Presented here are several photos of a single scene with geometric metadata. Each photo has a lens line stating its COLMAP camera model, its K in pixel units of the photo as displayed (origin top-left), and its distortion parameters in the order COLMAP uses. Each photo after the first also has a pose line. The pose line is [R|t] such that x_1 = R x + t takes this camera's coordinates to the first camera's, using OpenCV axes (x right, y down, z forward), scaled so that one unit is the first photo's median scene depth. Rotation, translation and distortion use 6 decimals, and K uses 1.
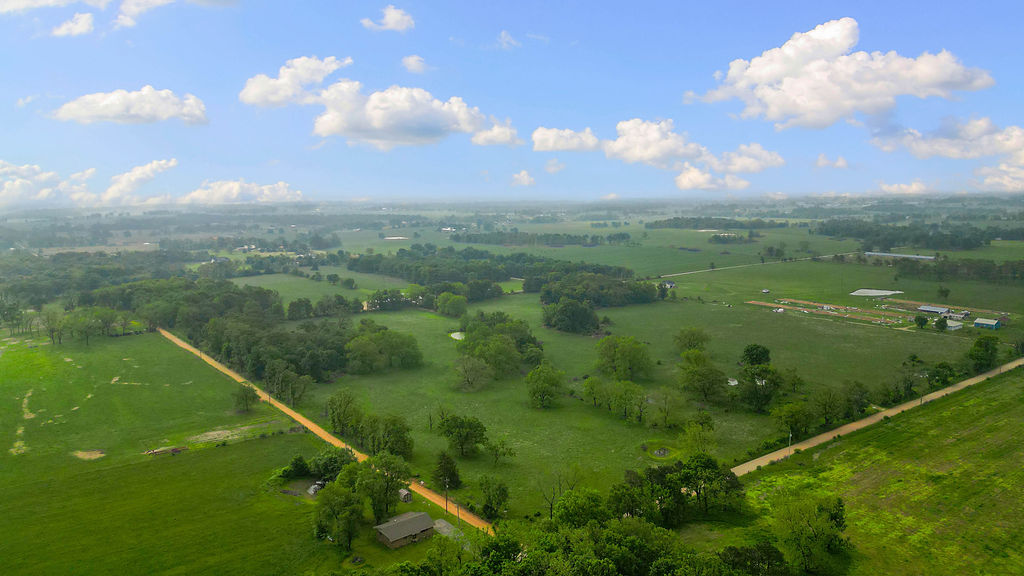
lens RADIAL K [[717.1, 0, 512.0], [0, 717.1, 288.0], [0, 0, 1]] dist [0.074339, -0.071035]
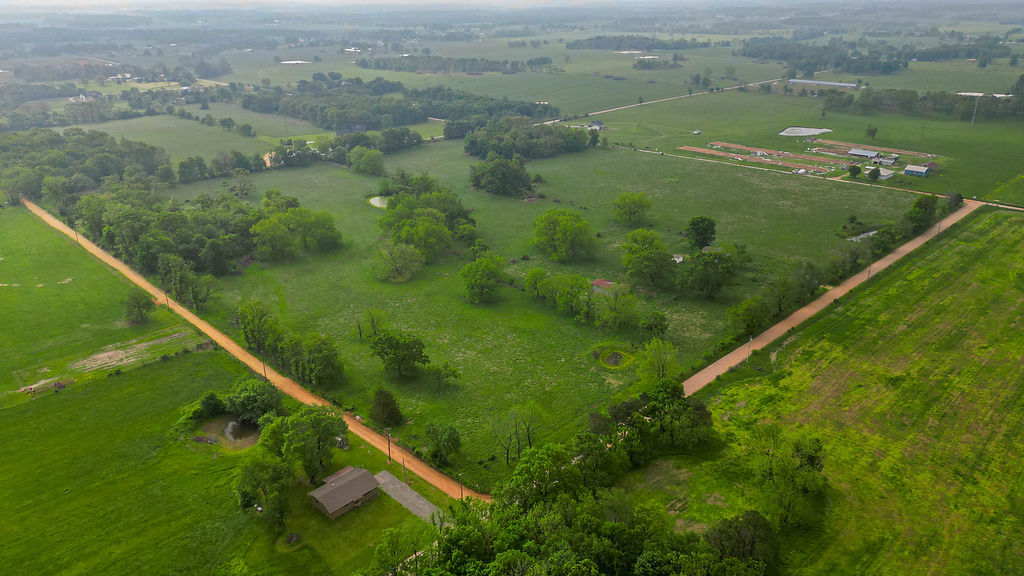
lens RADIAL K [[717.1, 0, 512.0], [0, 717.1, 288.0], [0, 0, 1]] dist [0.074339, -0.071035]
pose [[0.992804, -0.042717, 0.111876, -0.017388], [0.013875, 0.968955, 0.246847, -0.064396], [-0.118948, -0.243518, 0.962575, 0.096825]]
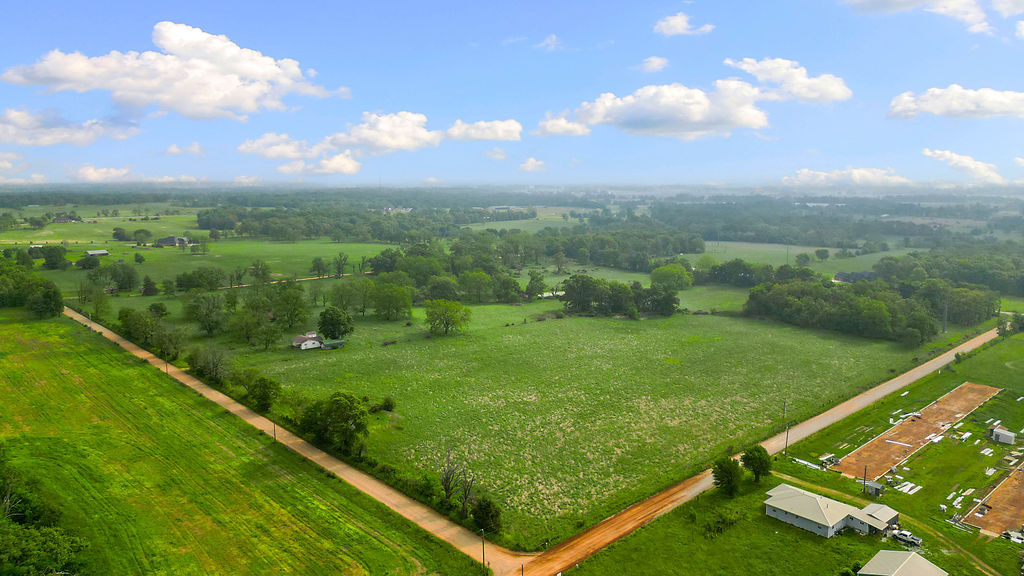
lens RADIAL K [[717.1, 0, 512.0], [0, 717.1, 288.0], [0, 0, 1]] dist [0.074339, -0.071035]
pose [[0.089643, 0.165039, -0.982205, 1.181512], [-0.137983, 0.978723, 0.151861, -0.109098], [0.986370, 0.121914, 0.110508, 1.066954]]
